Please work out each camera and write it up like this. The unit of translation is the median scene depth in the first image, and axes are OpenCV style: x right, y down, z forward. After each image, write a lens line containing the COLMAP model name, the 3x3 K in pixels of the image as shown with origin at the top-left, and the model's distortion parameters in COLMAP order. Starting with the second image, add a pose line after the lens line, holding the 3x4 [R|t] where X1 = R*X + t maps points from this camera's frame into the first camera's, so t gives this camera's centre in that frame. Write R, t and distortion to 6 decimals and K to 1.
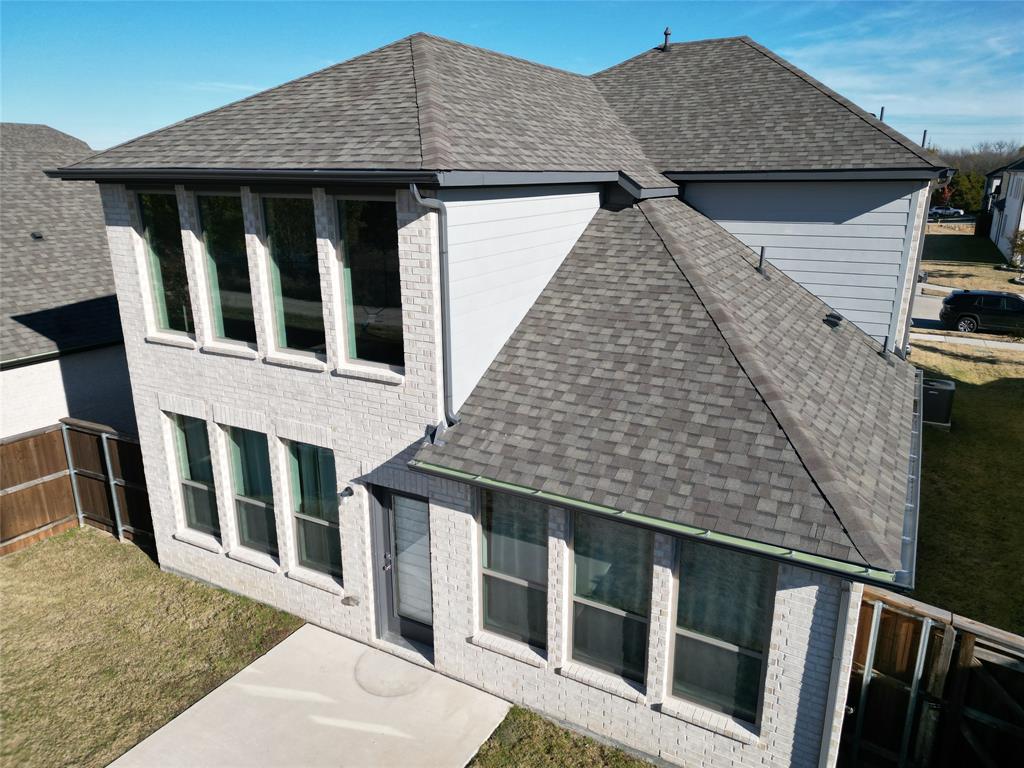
lens RADIAL K [[708.0, 0, 512.0], [0, 708.0, 384.0], [0, 0, 1]] dist [0.062379, -0.051432]
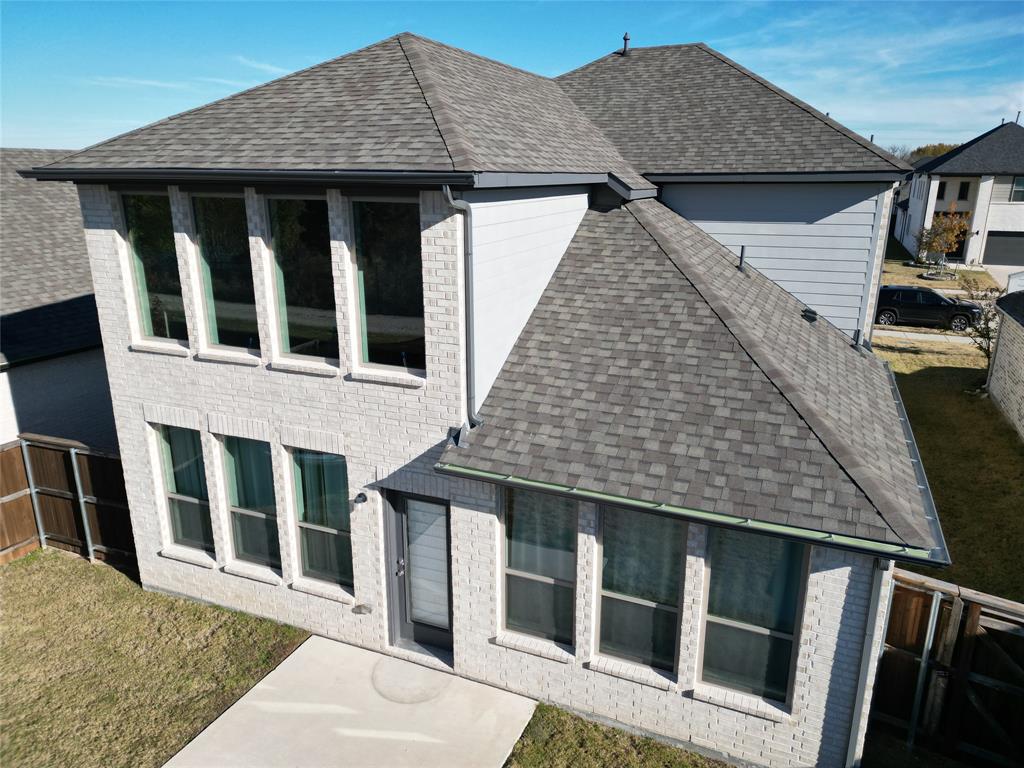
lens RADIAL K [[708.0, 0, 512.0], [0, 708.0, 384.0], [0, 0, 1]] dist [0.062379, -0.051432]
pose [[0.994313, -0.027264, 0.102944, -0.118959], [0.027373, 0.999625, 0.000351, -0.000753], [-0.102915, 0.002469, 0.994687, 0.000678]]
